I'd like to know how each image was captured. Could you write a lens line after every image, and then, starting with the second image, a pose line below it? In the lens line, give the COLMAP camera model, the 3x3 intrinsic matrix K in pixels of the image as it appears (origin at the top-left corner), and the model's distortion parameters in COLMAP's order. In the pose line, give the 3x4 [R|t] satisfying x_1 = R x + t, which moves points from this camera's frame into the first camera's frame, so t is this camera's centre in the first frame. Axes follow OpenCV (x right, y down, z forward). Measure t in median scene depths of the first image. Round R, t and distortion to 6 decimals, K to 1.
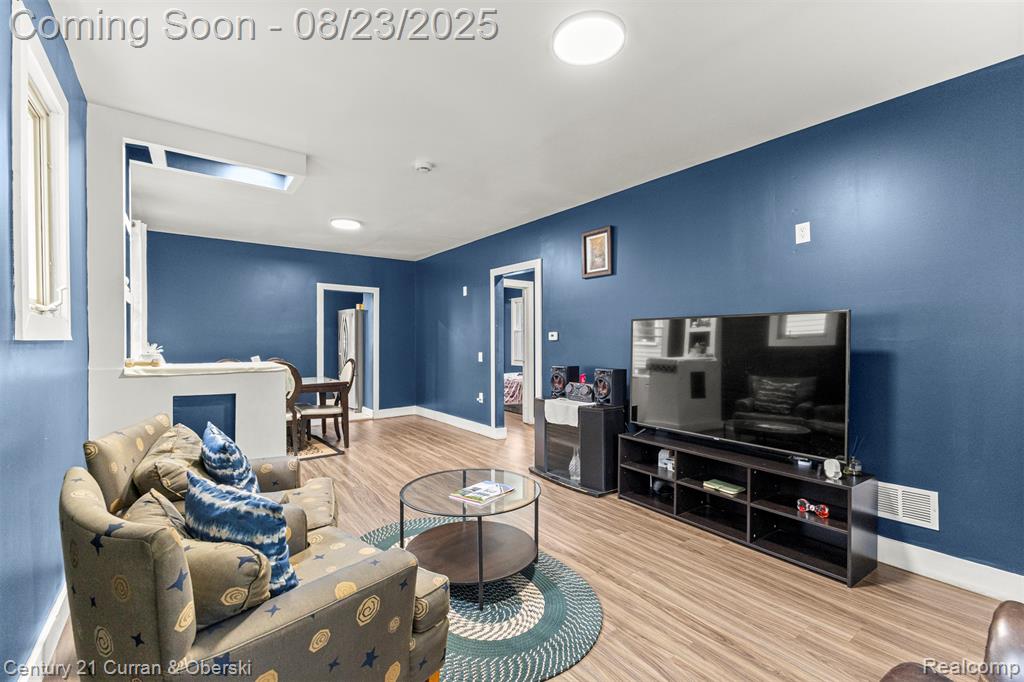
lens RADIAL K [[440.2, 0, 511.5], [0, 440.2, 338.9], [0, 0, 1]] dist [0.004122, -0.000300]
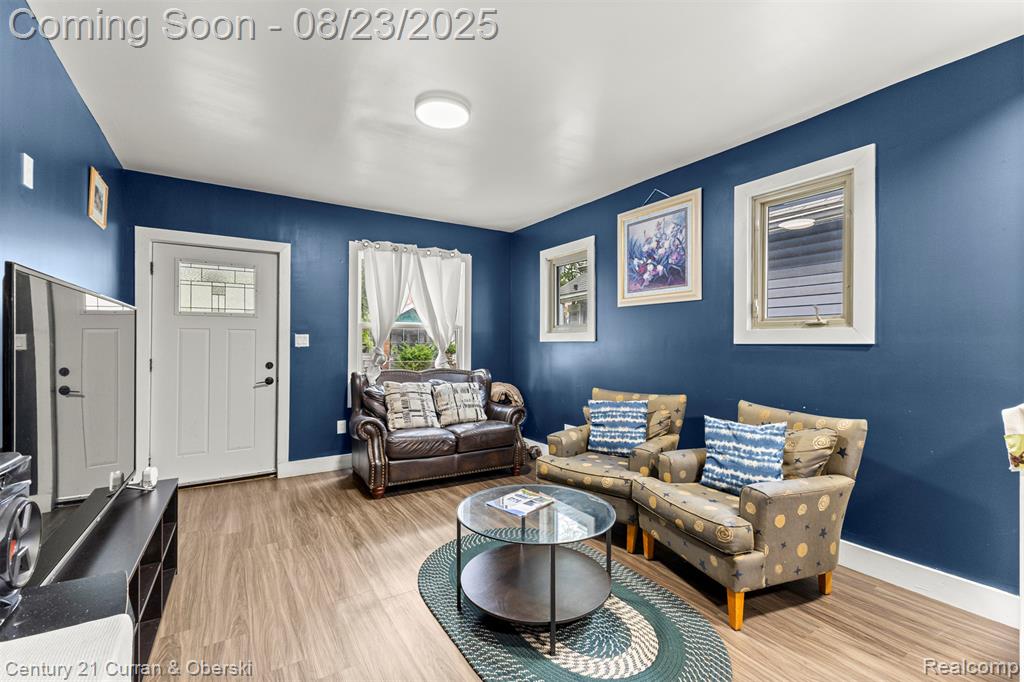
lens RADIAL K [[440.2, 0, 511.5], [0, 440.2, 338.9], [0, 0, 1]] dist [0.004122, -0.000300]
pose [[-0.997158, -0.004055, 0.075235, -0.112333], [-0.004742, 0.999949, -0.008958, 0.004677], [-0.075195, -0.009290, -0.997126, 1.946889]]
